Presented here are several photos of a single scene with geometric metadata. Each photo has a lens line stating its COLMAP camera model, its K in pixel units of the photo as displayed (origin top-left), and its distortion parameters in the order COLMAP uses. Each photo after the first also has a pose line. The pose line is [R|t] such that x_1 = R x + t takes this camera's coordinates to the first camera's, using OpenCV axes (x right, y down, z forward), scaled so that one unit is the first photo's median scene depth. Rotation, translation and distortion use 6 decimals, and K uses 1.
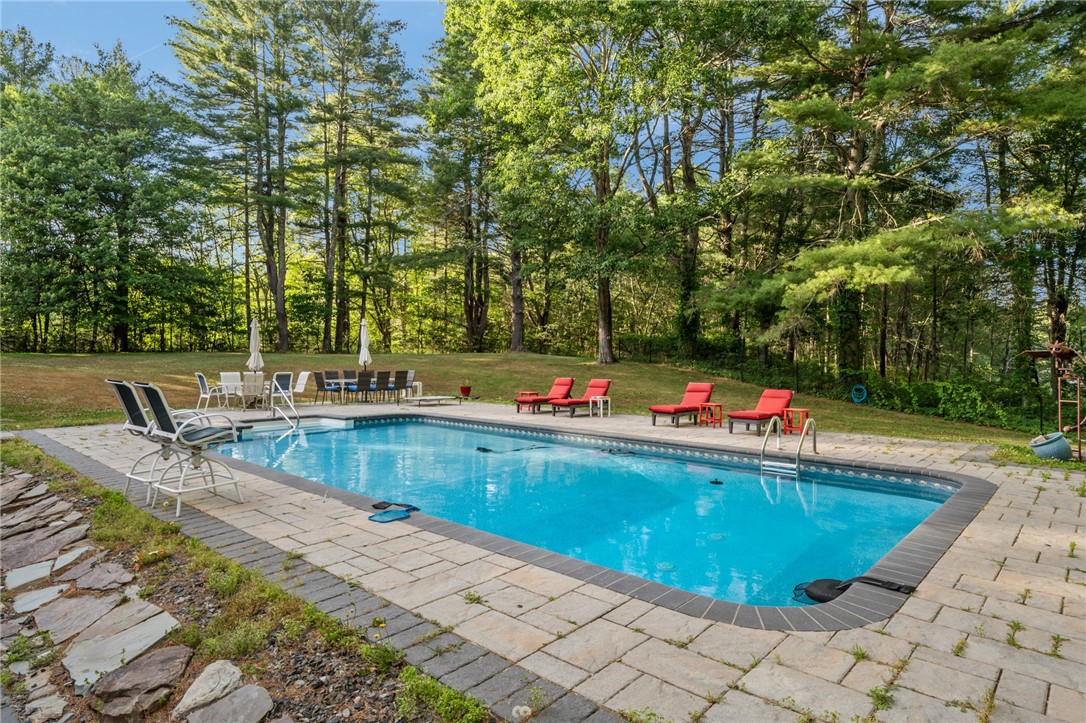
lens RADIAL K [[597.2, 0, 542.9], [0, 597.2, 351.8], [0, 0, 1]] dist [-0.000048, 0.000214]
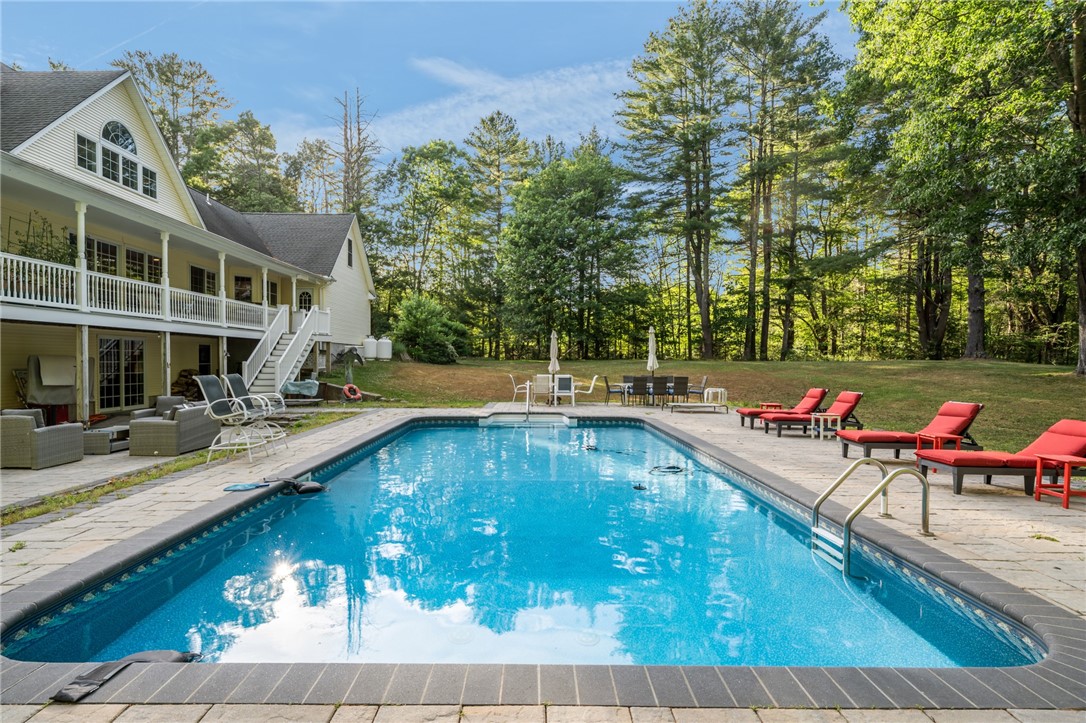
lens RADIAL K [[550.9, 0, 541.8], [0, 550.9, 370.8], [0, 0, 1]] dist [0.006858, -0.001604]
pose [[0.693781, 0.012295, -0.720081, 0.104464], [0.001619, 0.999825, 0.018631, 0.001651], [0.720184, -0.014092, 0.693640, 0.070544]]
